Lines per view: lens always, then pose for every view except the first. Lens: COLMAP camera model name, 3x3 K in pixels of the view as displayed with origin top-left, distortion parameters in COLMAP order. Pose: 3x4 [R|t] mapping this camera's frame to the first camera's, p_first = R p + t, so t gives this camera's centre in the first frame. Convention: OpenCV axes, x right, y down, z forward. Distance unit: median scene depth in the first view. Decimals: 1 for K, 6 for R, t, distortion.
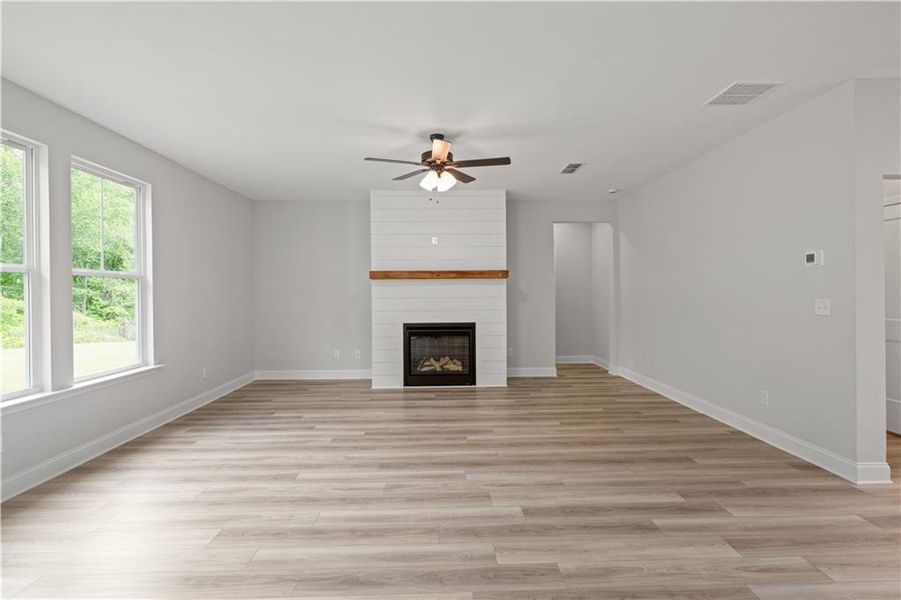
lens RADIAL K [[412.9, 0, 450.9], [0, 412.9, 293.8], [0, 0, 1]] dist [-0.001853, -0.000008]
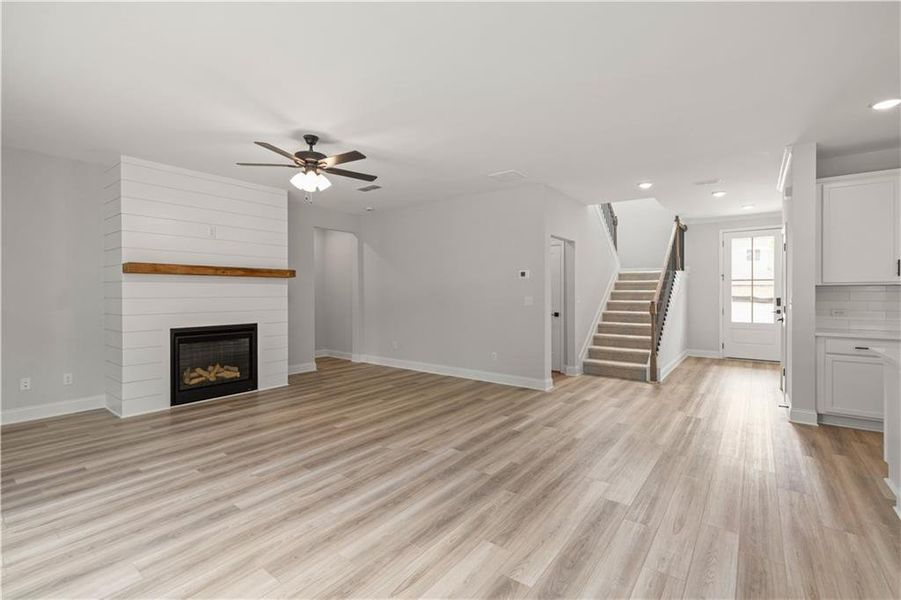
lens RADIAL K [[403.3, 0, 451.1], [0, 403.3, 293.3], [0, 0, 1]] dist [0.000169, 0.000436]
pose [[0.626304, 0.005883, 0.779557, -0.469071], [-0.003207, 0.999983, -0.004970, 0.004679], [-0.779572, 0.000613, 0.626312, 0.087479]]
